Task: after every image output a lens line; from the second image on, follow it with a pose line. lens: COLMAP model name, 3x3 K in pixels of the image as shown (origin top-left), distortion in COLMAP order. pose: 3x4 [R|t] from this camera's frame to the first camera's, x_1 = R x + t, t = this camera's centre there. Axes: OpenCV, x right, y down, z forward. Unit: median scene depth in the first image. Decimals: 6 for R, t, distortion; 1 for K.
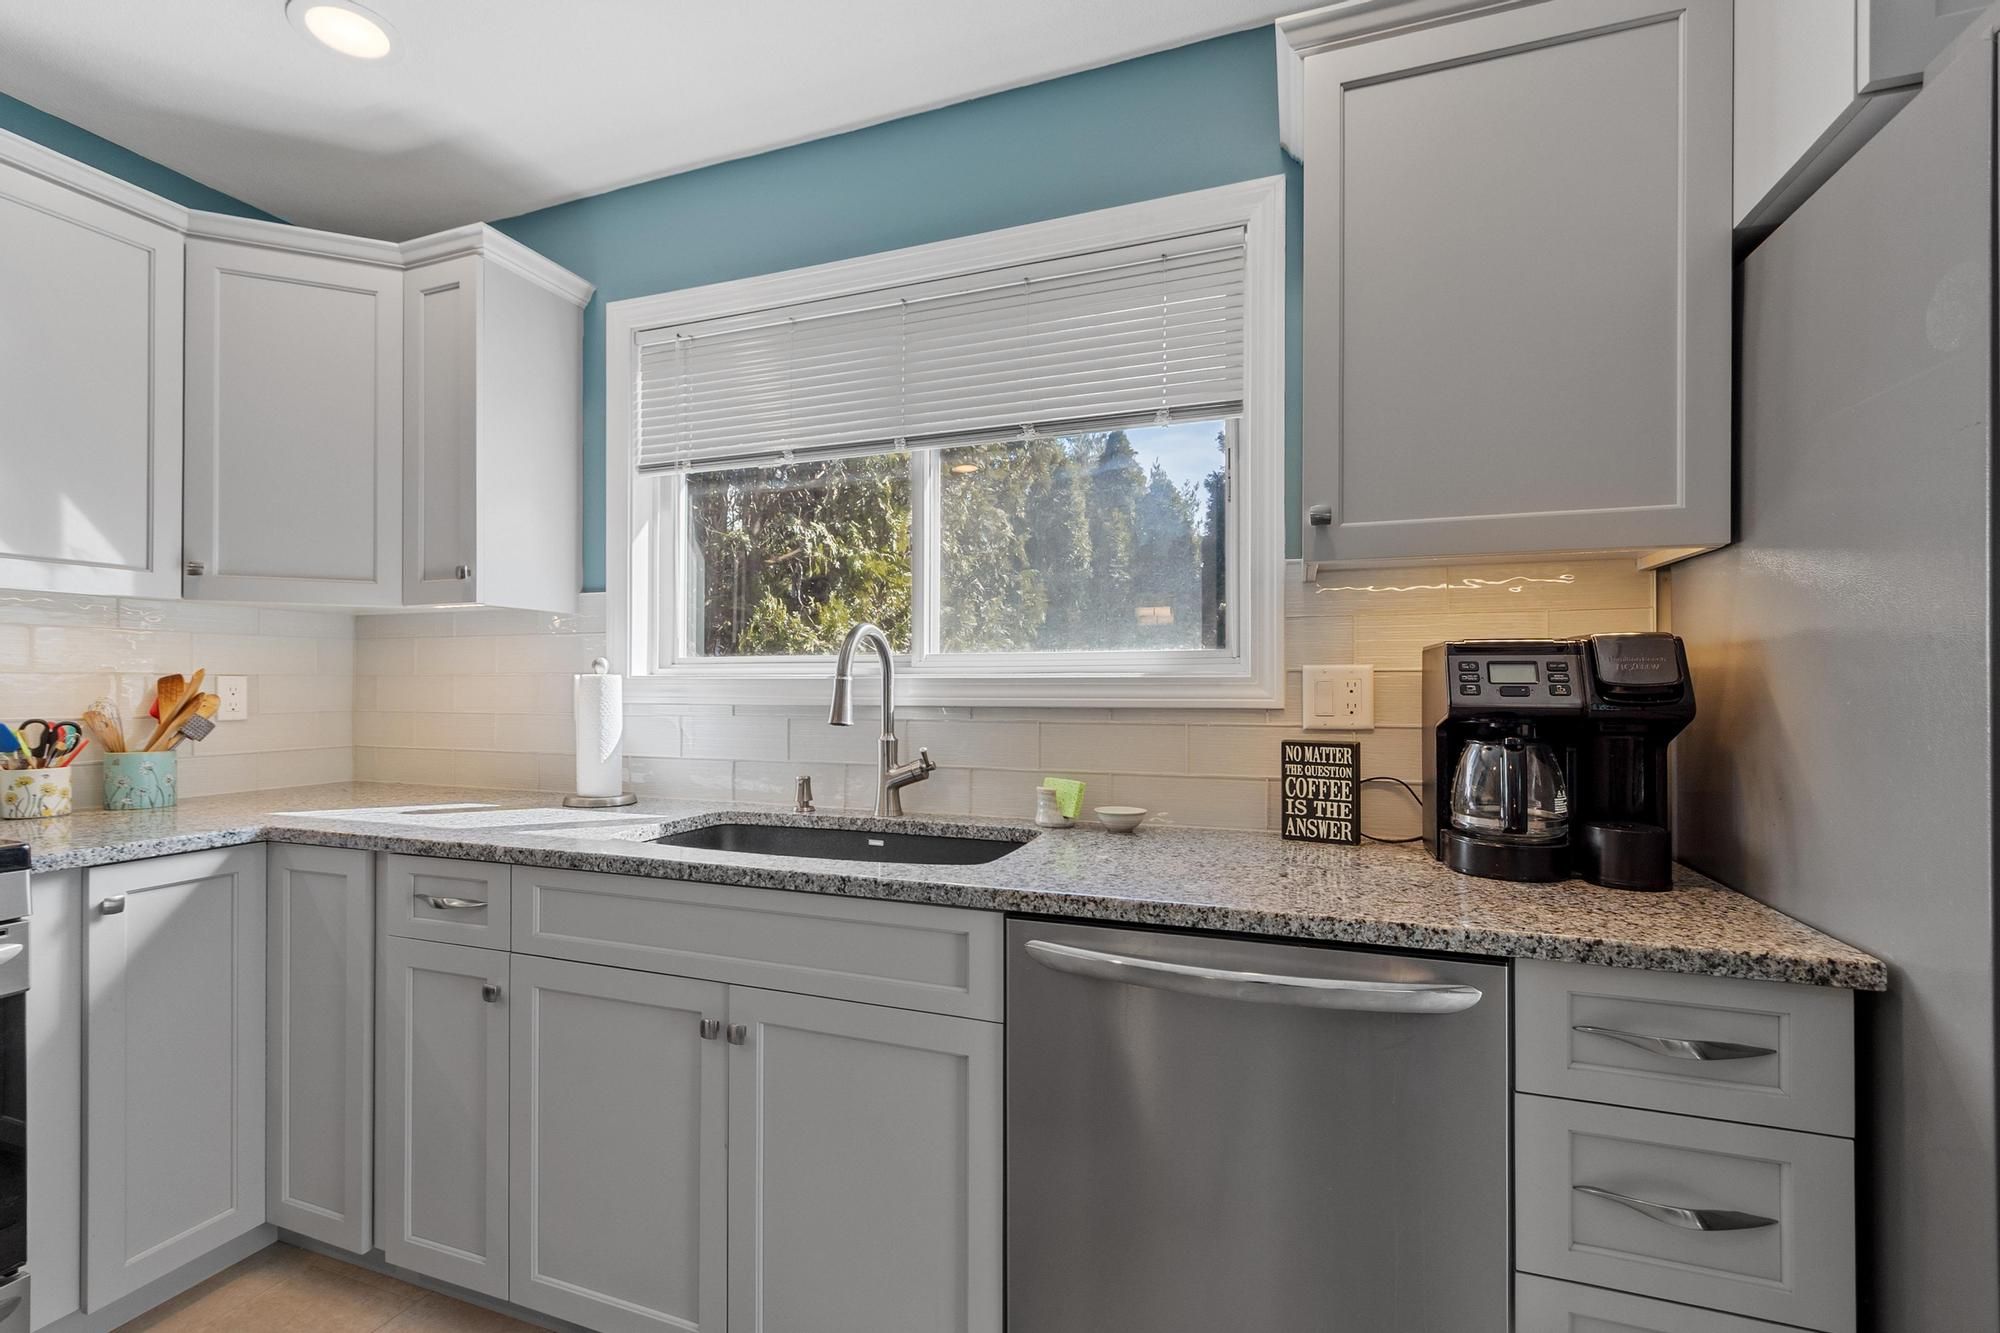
lens RADIAL K [[887.5, 0, 915.0], [0, 887.5, 685.1], [0, 0, 1]] dist [0.001558, -0.000970]
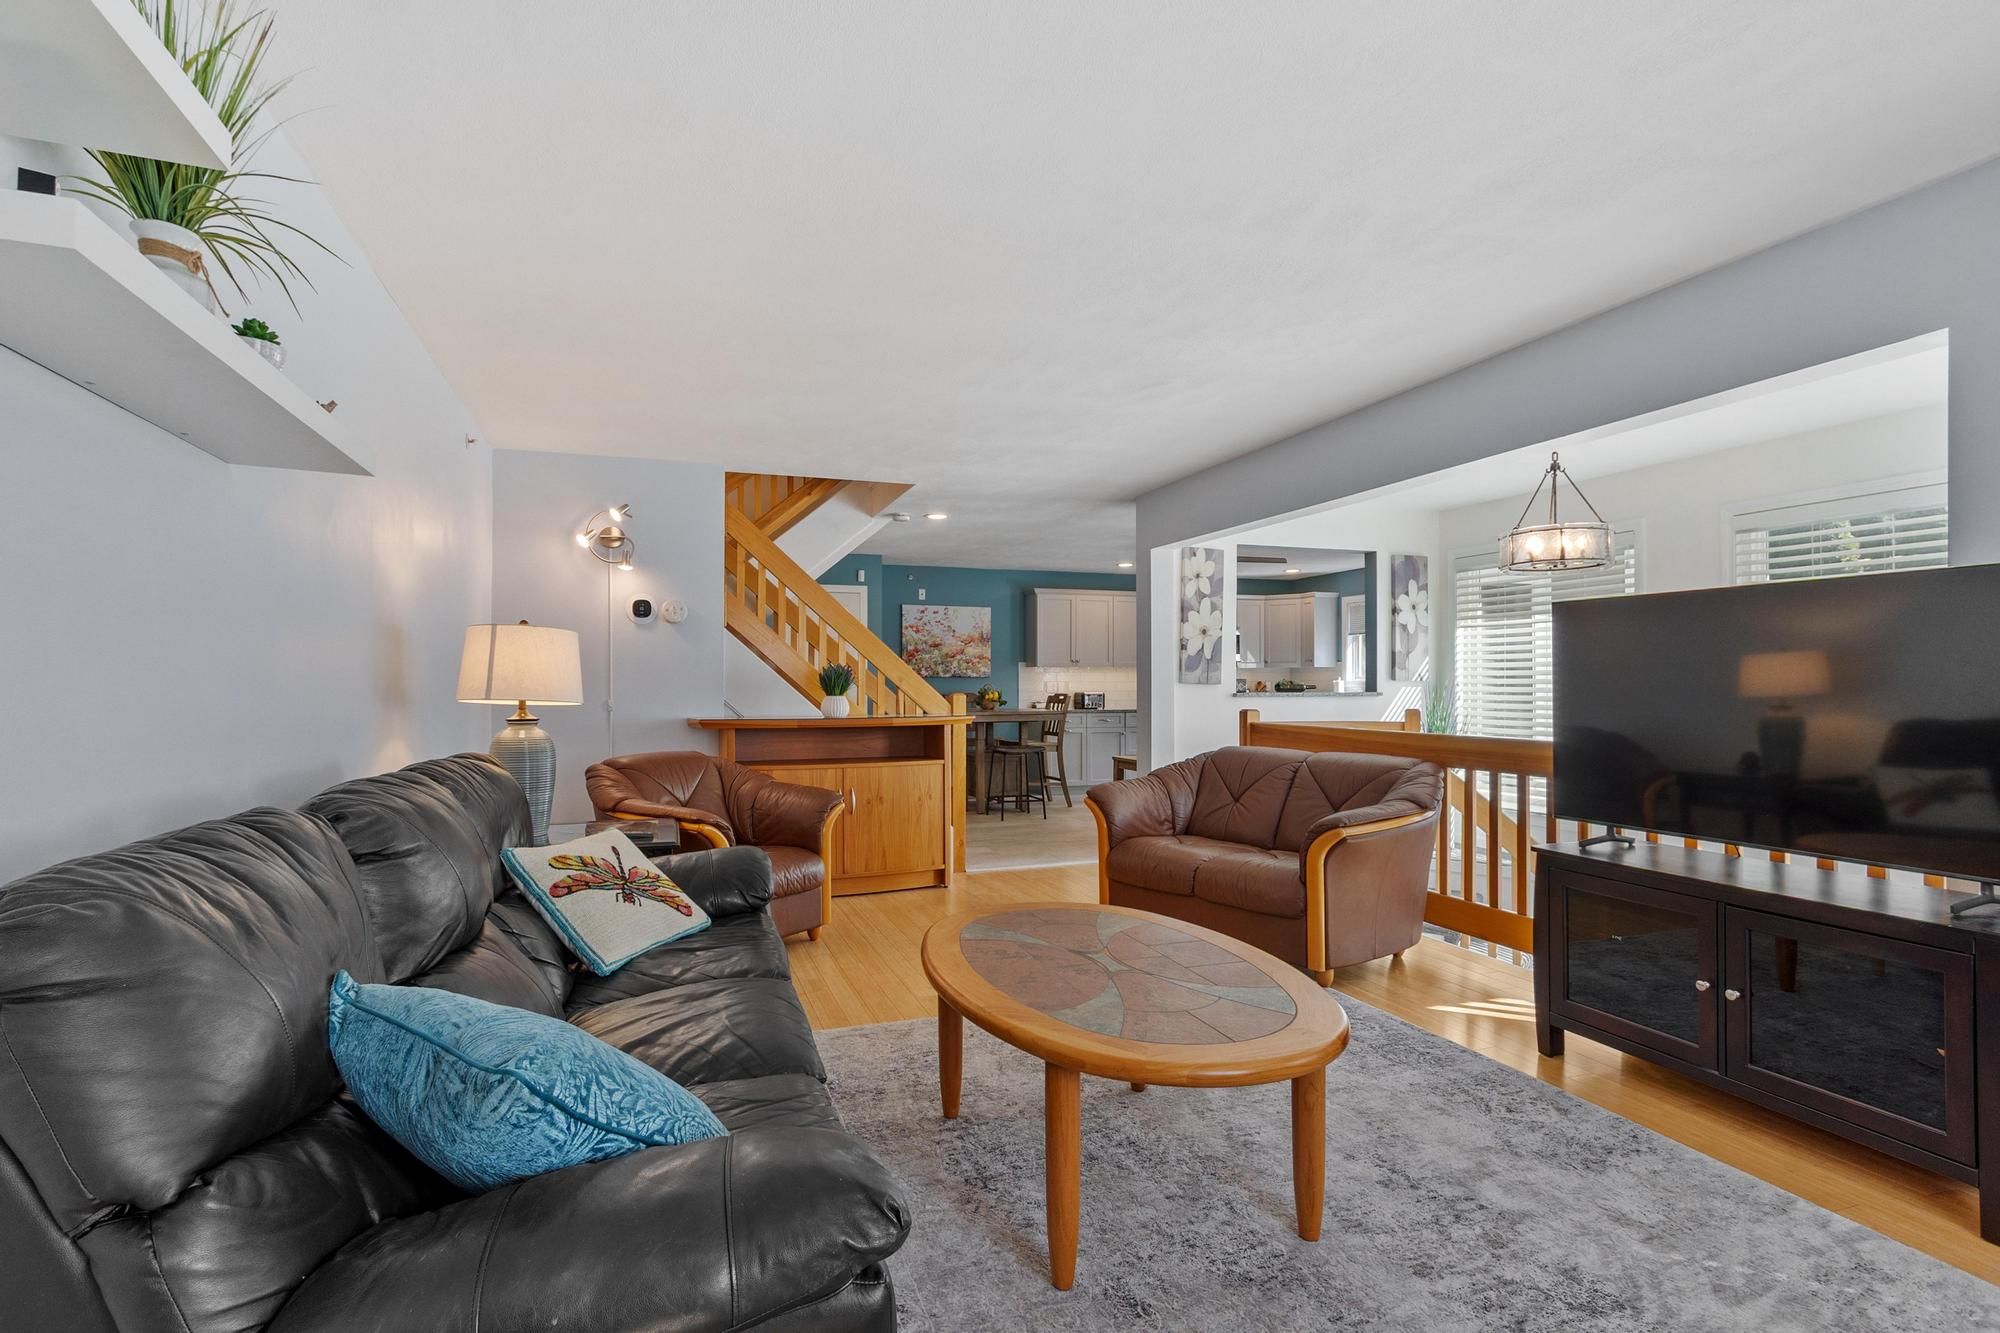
lens RADIAL K [[966.4, 0, 957.3], [0, 966.4, 684.3], [0, 0, 1]] dist [-0.001525, -0.000846]
pose [[0.669667, -0.002036, -0.742659, 2.504945], [0.004099, 0.999991, 0.000955, -0.006809], [0.742650, -0.003684, 0.669669, -4.709466]]
